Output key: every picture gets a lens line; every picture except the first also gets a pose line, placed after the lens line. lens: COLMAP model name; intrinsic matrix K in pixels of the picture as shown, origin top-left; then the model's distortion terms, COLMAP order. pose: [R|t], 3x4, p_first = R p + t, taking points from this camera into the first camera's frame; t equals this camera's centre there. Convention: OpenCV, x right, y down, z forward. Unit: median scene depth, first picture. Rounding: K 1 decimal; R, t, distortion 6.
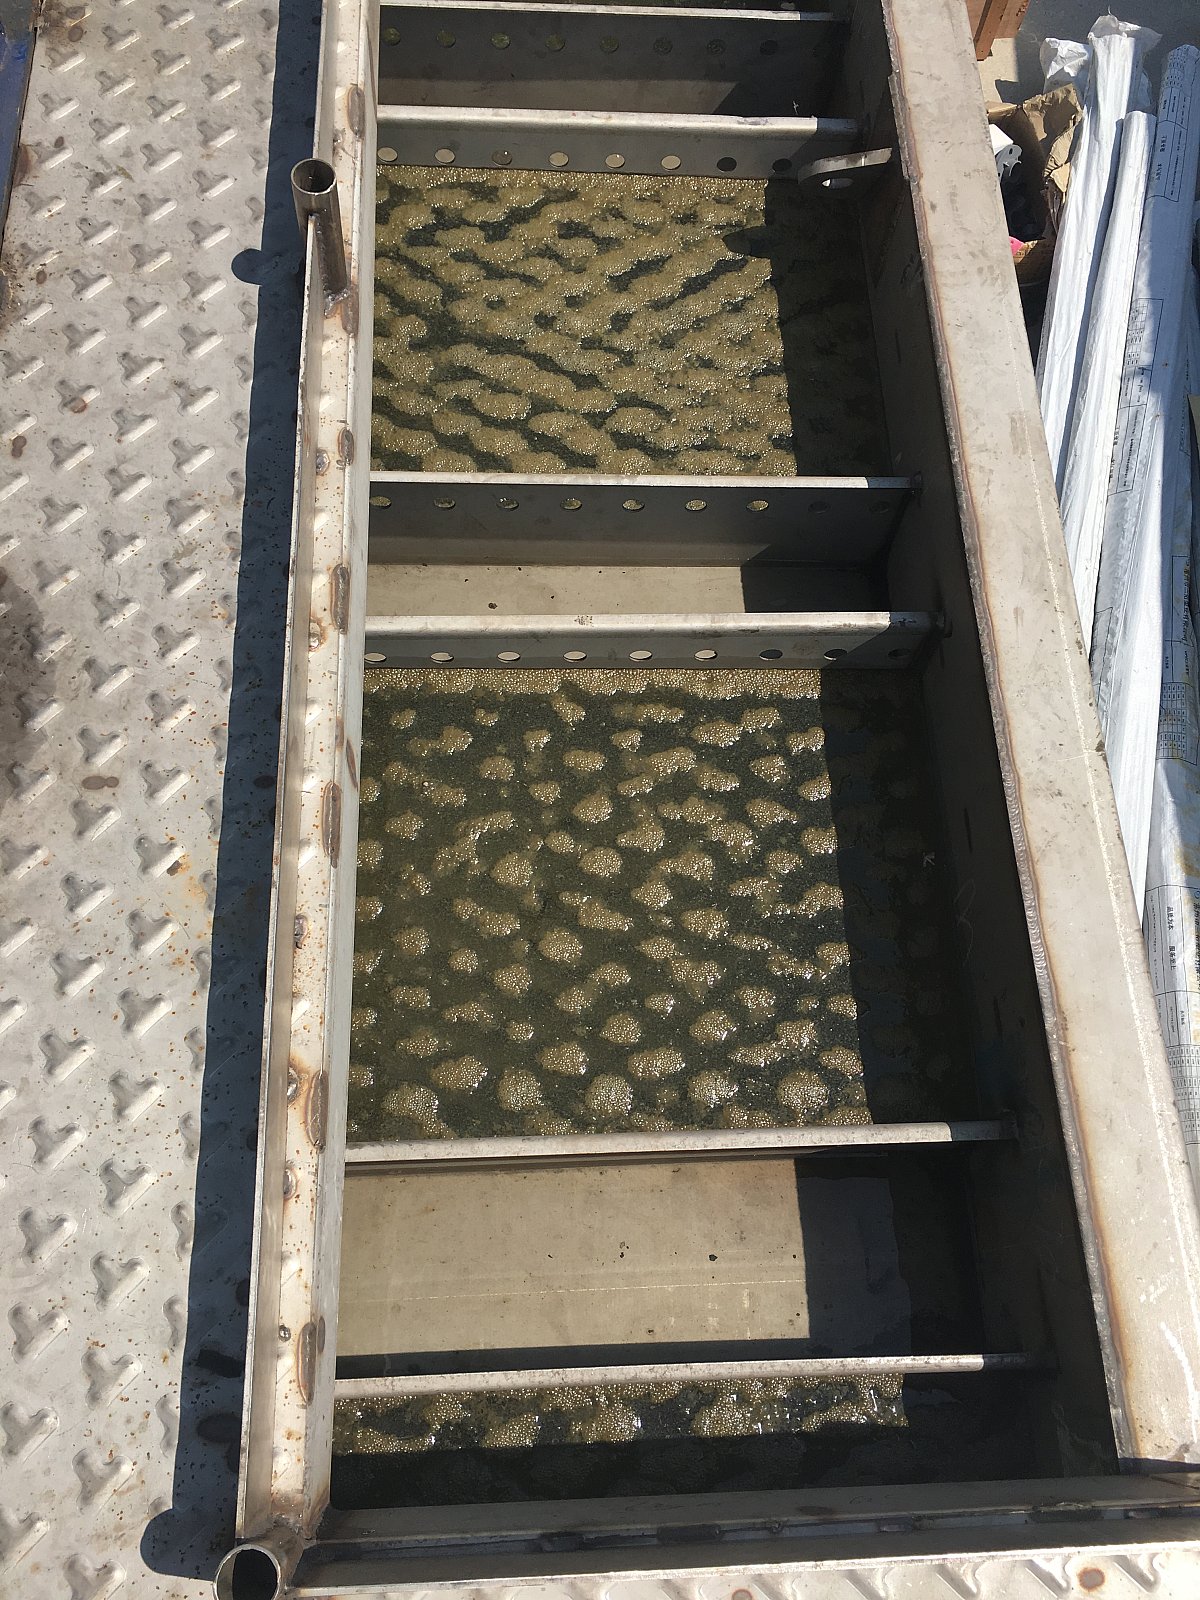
lens RADIAL K [[1322.5, 0, 608.3], [0, 1322.5, 794.9], [0, 0, 1]] dist [0.060953, -0.095573]
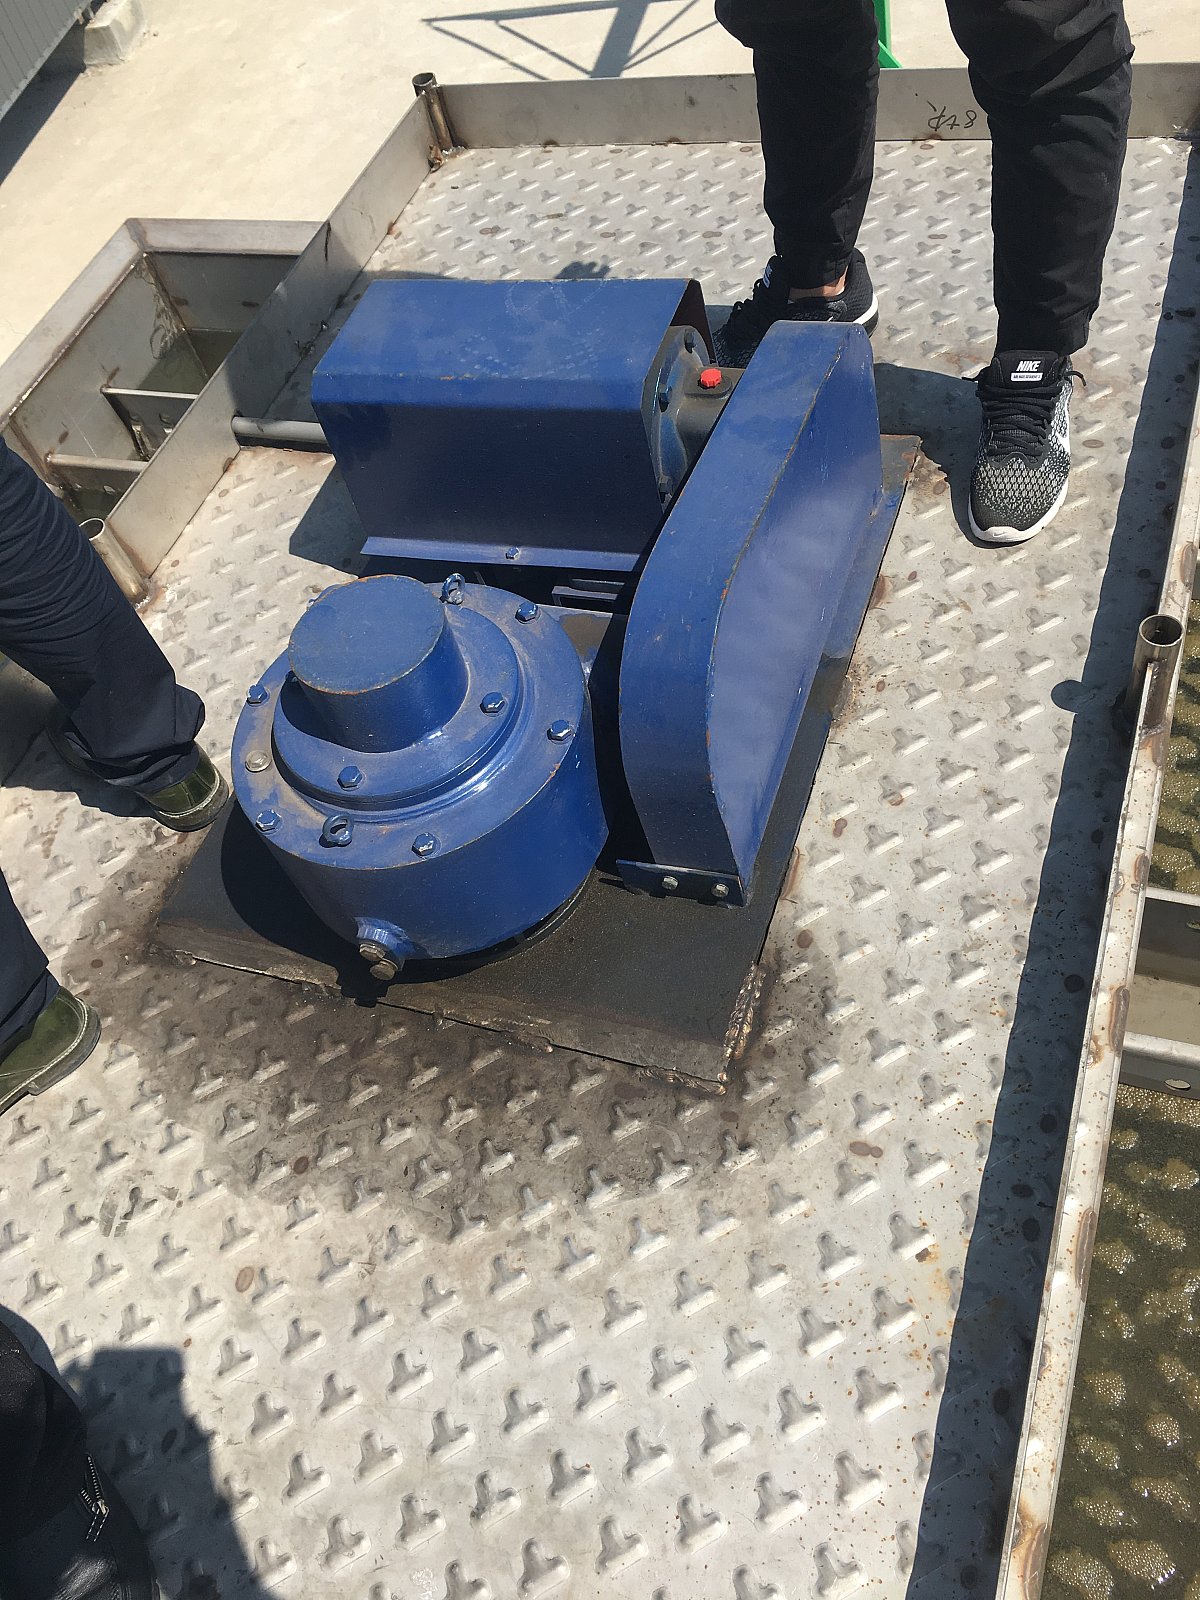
lens RADIAL K [[1322.5, 0, 608.3], [0, 1322.5, 794.9], [0, 0, 1]] dist [0.060953, -0.095573]
pose [[0.892024, 0.142358, -0.428985, -0.139485], [-0.243450, 0.950993, -0.190640, -0.024203], [0.380822, 0.274492, 0.882966, -0.081648]]
